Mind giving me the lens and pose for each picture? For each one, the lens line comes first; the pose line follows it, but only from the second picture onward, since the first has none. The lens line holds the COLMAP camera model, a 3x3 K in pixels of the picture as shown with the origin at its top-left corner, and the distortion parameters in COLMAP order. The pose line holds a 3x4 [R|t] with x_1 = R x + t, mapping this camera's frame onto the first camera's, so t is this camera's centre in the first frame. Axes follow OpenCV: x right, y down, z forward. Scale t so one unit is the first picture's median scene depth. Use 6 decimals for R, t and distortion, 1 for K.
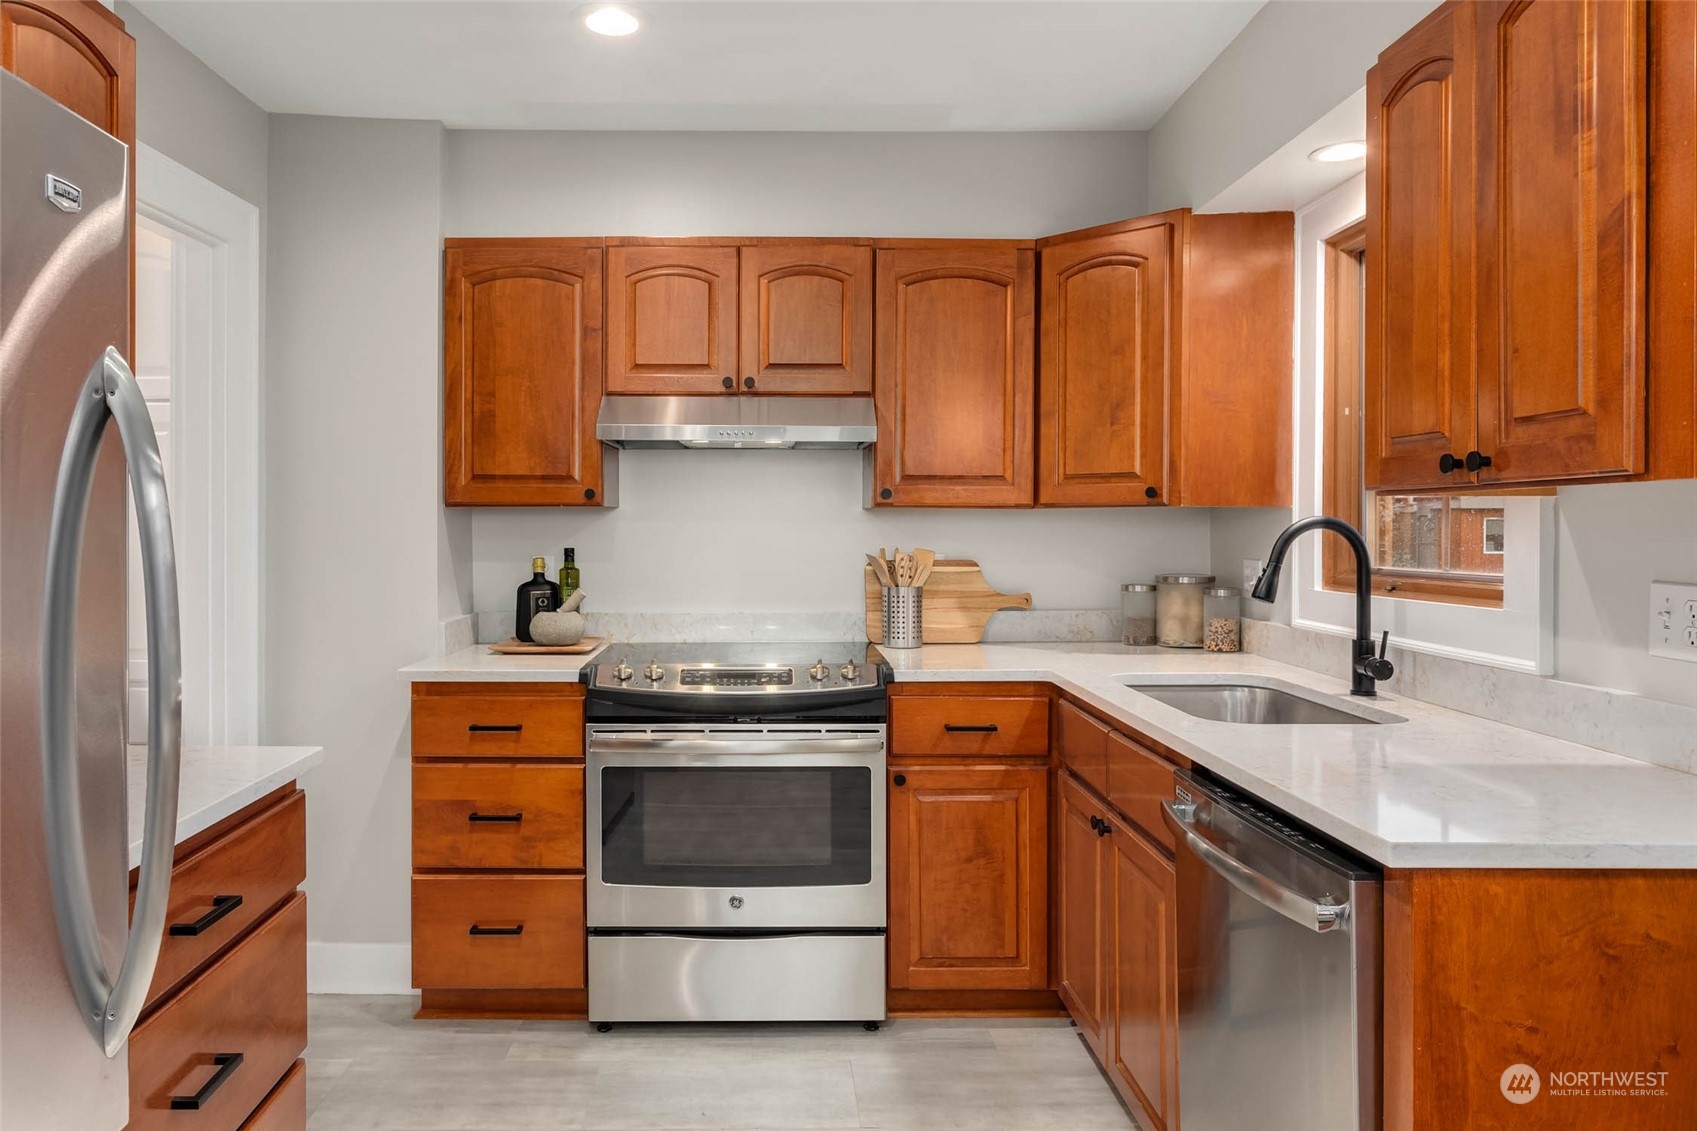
lens RADIAL K [[1111.5, 0, 761.1], [0, 1111.5, 529.4], [0, 0, 1]] dist [0.000006, 0.008482]
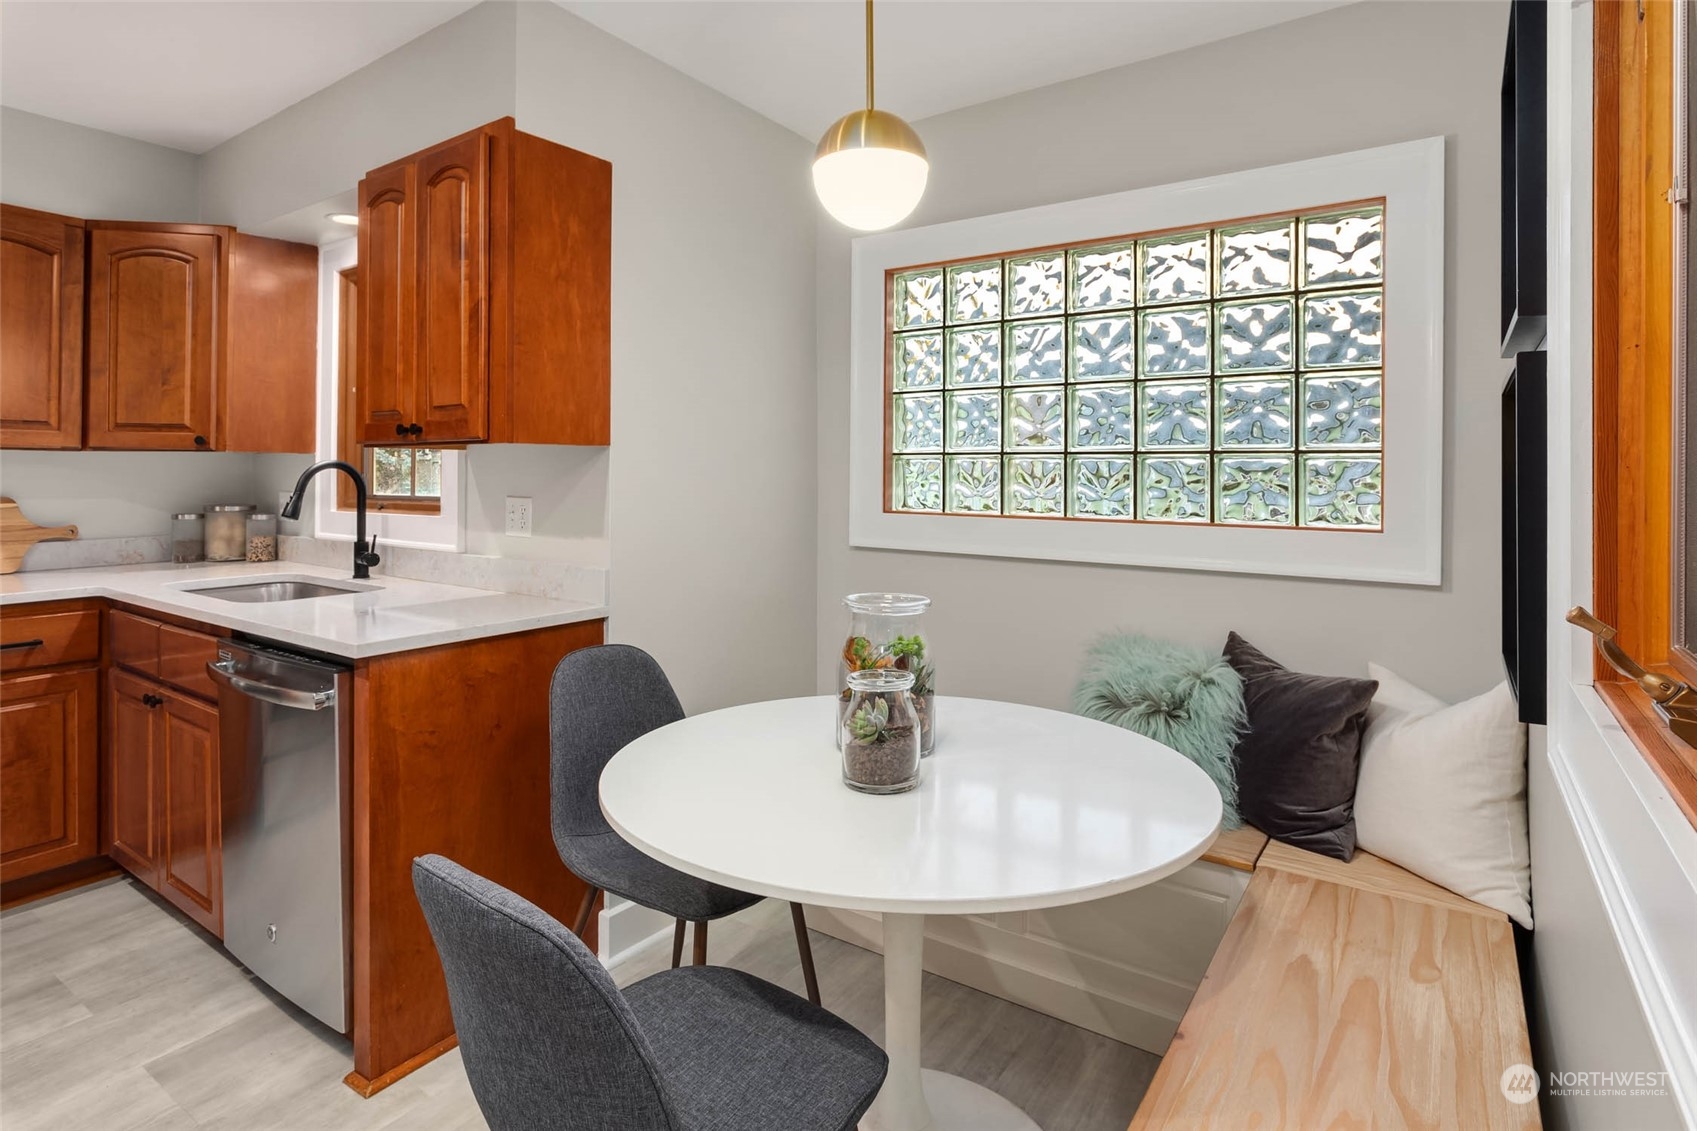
lens RADIAL K [[870.6, 0, 858.2], [0, 870.6, 468.8], [0, 0, 1]] dist [-0.018301, 0.003222]
pose [[0.550765, 0.004238, 0.834650, -0.062780], [-0.000700, 0.999989, -0.004616, 0.003796], [-0.834660, 0.001958, 0.550762, -0.187513]]
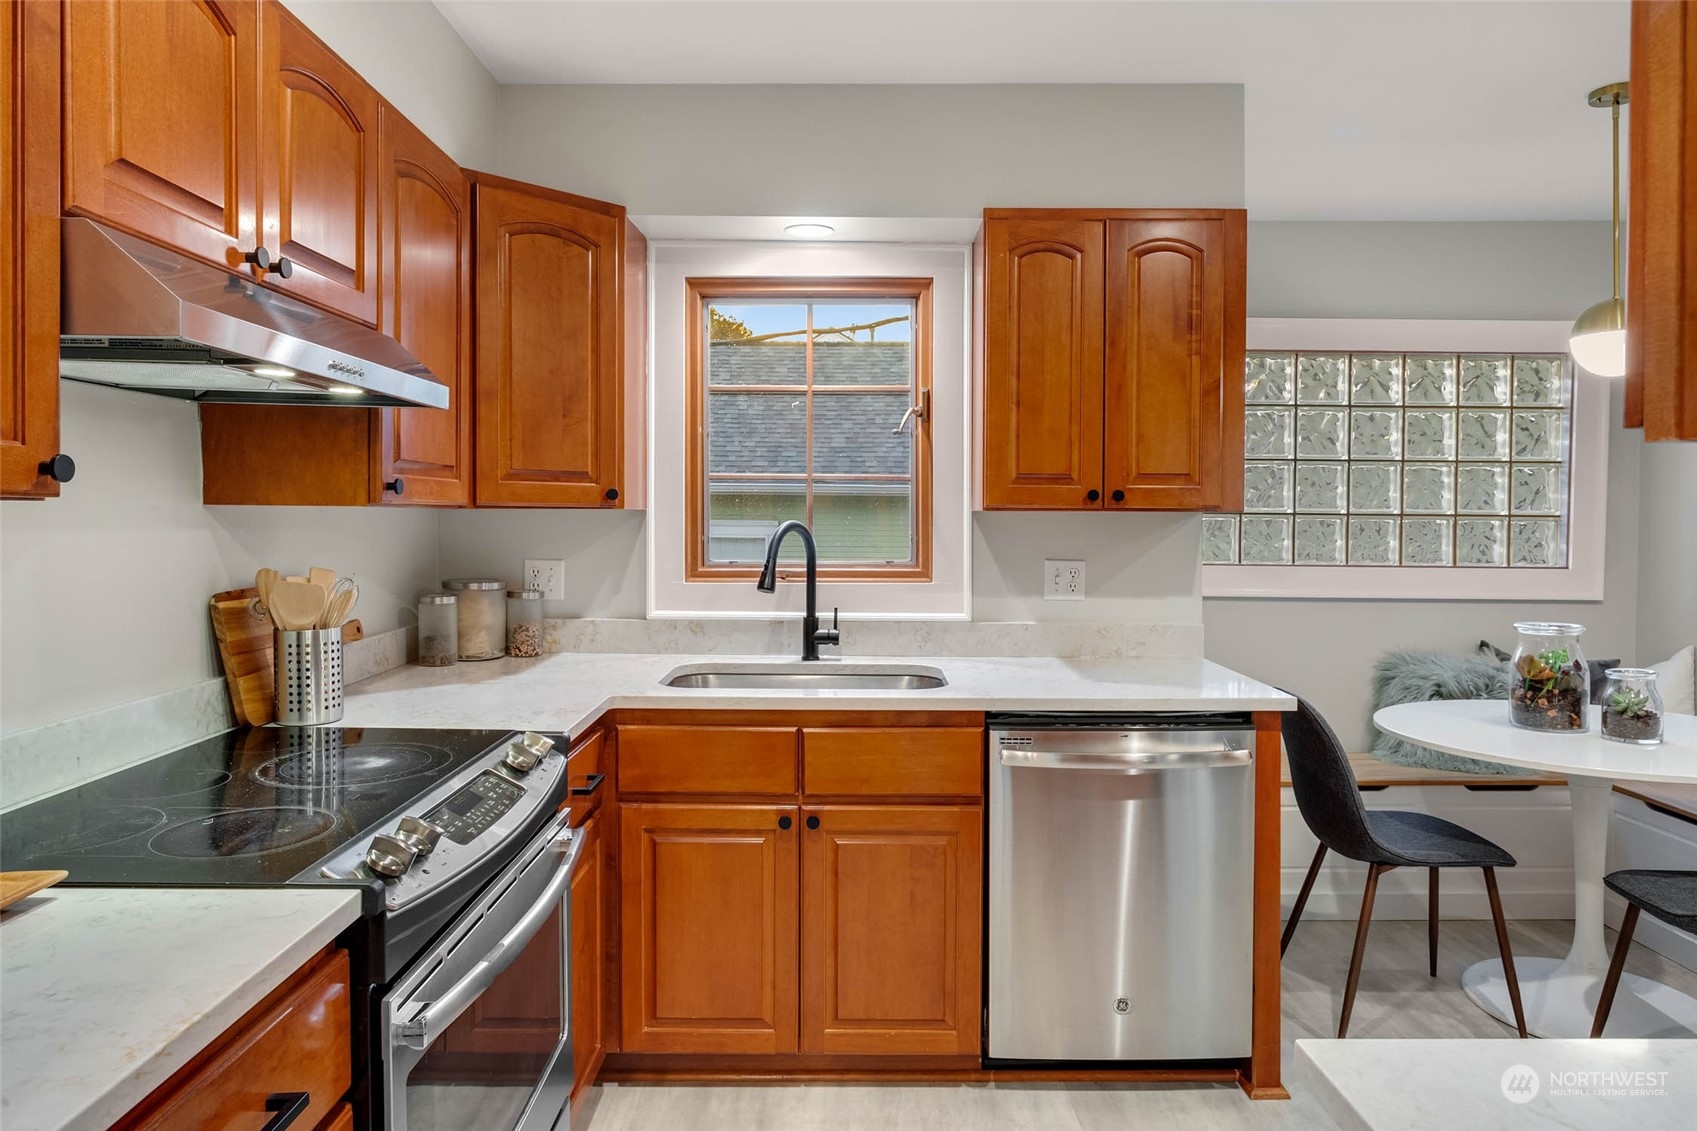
lens RADIAL K [[1059.6, 0, 847.1], [0, 1059.6, 527.0], [0, 0, 1]] dist [-0.010019, 0.000341]
pose [[-0.015199, -0.015961, 0.999757, -0.570278], [-0.003351, 0.999868, 0.015911, -0.020588], [-0.999879, -0.003108, -0.015251, 0.817962]]
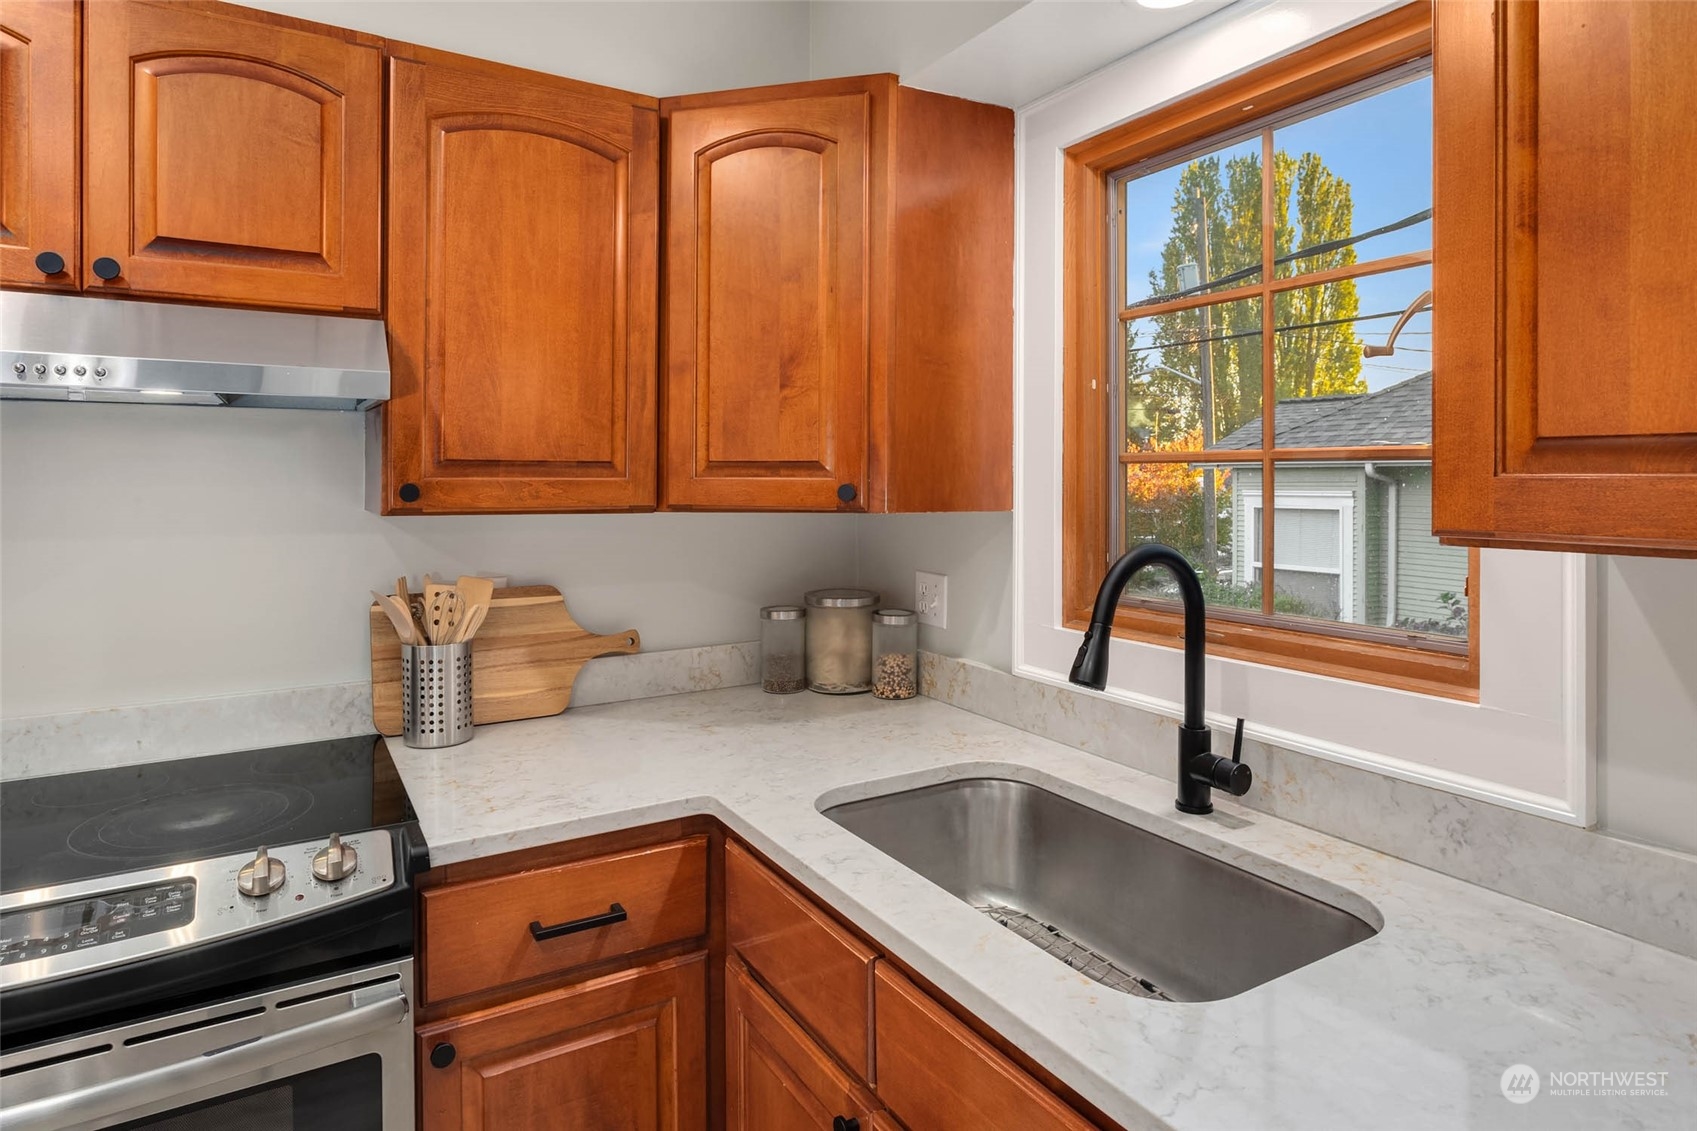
lens RADIAL K [[948.3, 0, 842.1], [0, 948.3, 475.8], [0, 0, 1]] dist [-0.016576, -0.000785]
pose [[0.853606, -0.002225, 0.520914, 0.055622], [0.003651, 0.999992, -0.001711, -0.043026], [-0.520906, 0.003362, 0.853608, 0.525044]]
